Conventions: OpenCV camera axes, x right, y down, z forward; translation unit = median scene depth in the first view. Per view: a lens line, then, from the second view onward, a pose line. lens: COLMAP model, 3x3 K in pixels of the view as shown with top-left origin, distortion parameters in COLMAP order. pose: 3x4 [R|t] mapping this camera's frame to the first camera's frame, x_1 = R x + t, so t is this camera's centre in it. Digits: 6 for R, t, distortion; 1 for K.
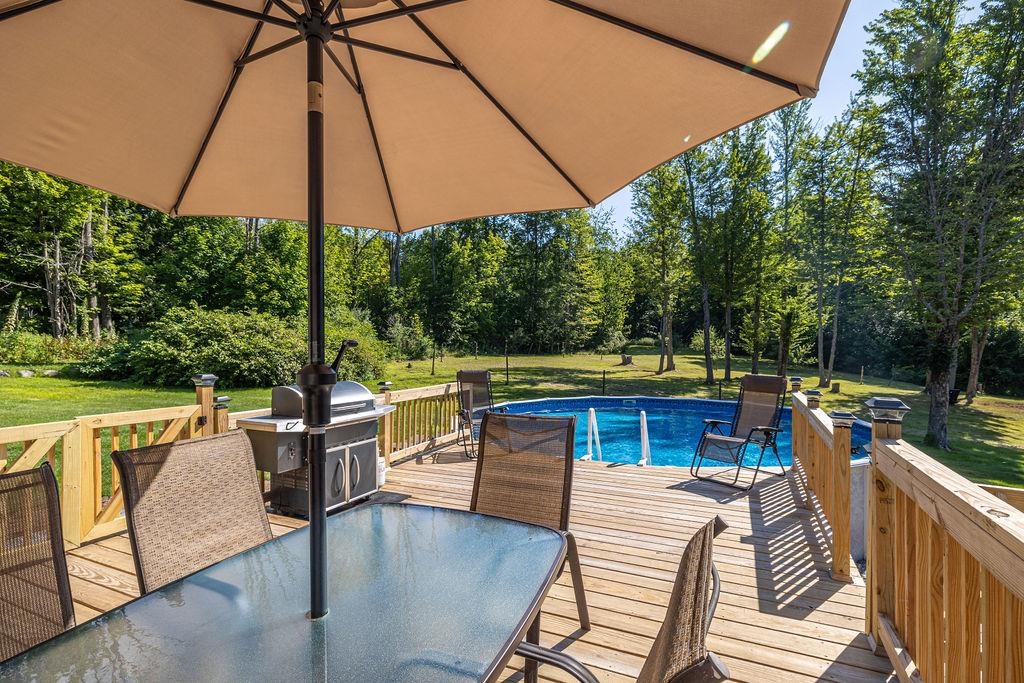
lens RADIAL K [[493.2, 0, 510.3], [0, 493.2, 344.5], [0, 0, 1]] dist [-0.004411, 0.000184]
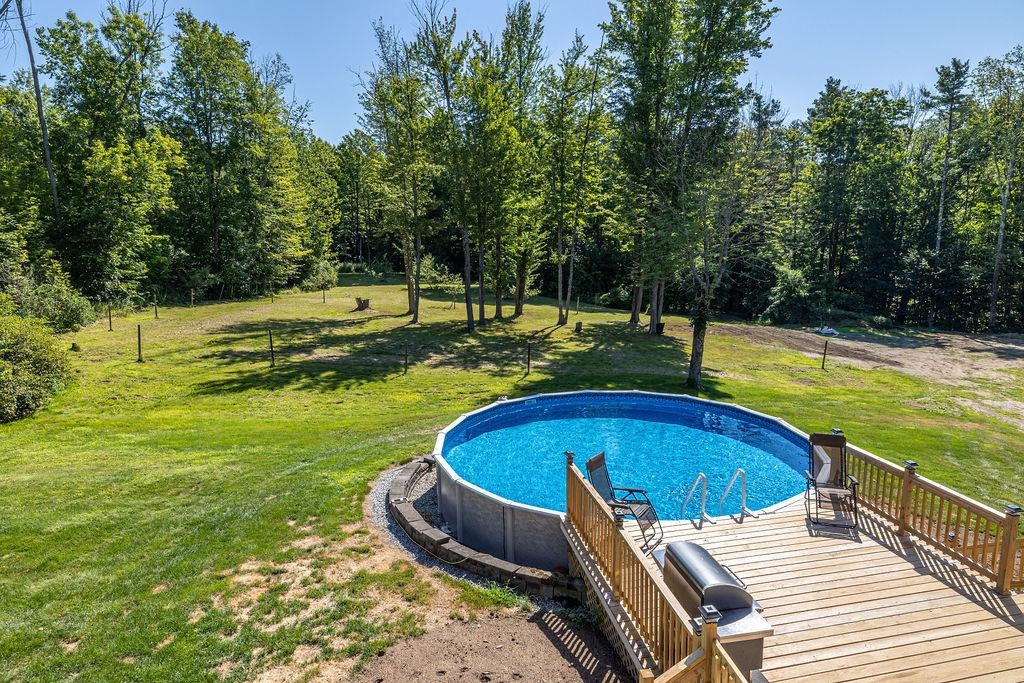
lens RADIAL K [[576.4, 0, 515.4], [0, 576.4, 344.4], [0, 0, 1]] dist [0.001341, -0.000029]
pose [[0.793383, -0.116101, 0.597548, -0.152230], [0.014758, 0.985023, 0.171790, -0.064441], [-0.608543, -0.127477, 0.783214, 0.050597]]
